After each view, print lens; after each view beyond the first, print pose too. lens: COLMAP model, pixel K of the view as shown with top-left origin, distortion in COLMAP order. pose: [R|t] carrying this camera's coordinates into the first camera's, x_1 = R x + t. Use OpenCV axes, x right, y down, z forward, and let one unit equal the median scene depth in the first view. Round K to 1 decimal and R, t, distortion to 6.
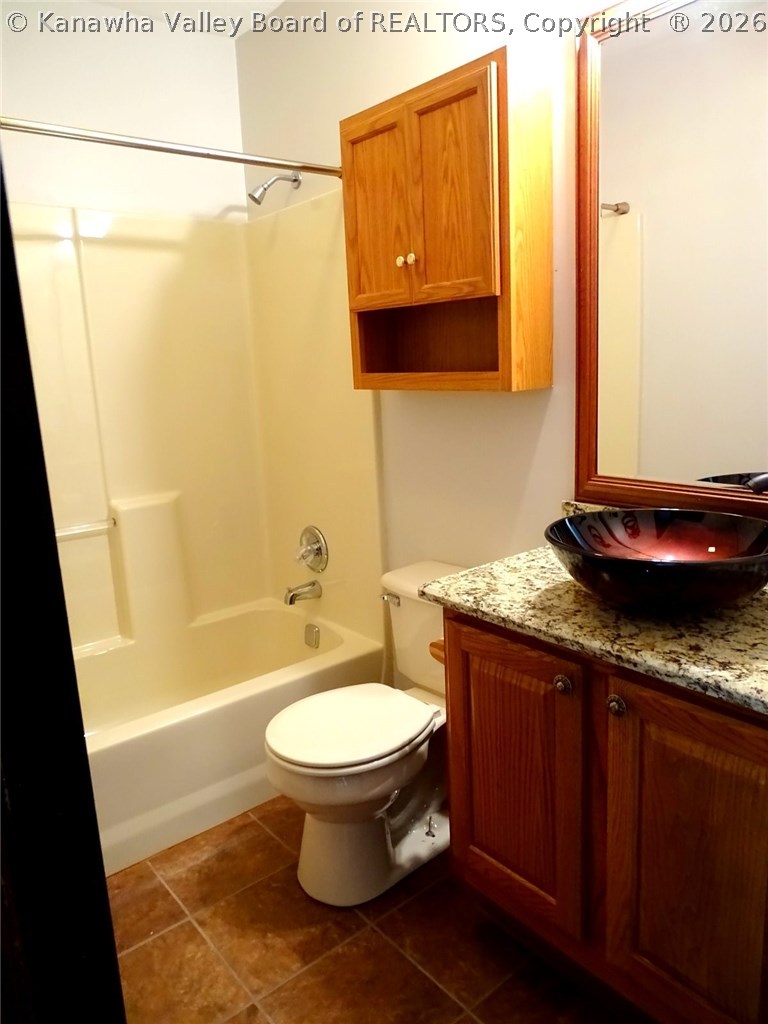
lens RADIAL K [[736.6, 0, 381.4], [0, 736.6, 511.8], [0, 0, 1]] dist [-0.001181, 0.001335]
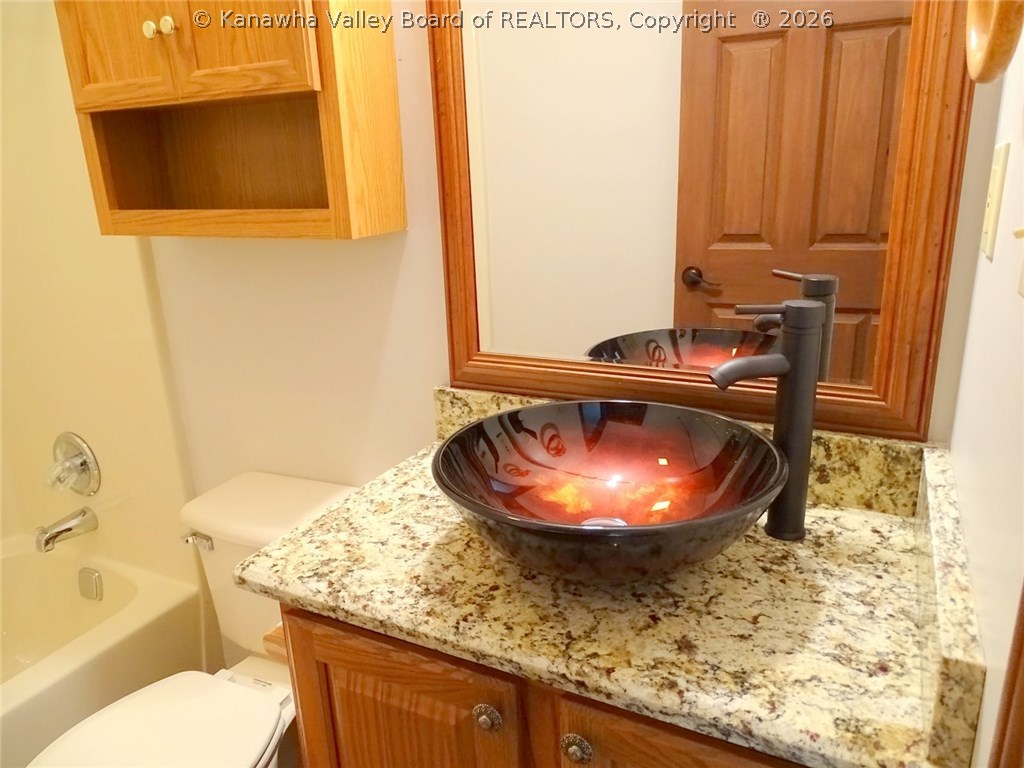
lens RADIAL K [[736.6, 0, 515.0], [0, 736.6, 388.5], [0, 0, 1]] dist [-0.001181, 0.001335]
pose [[0.916002, -0.102582, 0.387837, 0.040048], [0.075924, 0.993612, 0.083489, -0.075670], [-0.393924, -0.047030, 0.917939, 0.328530]]
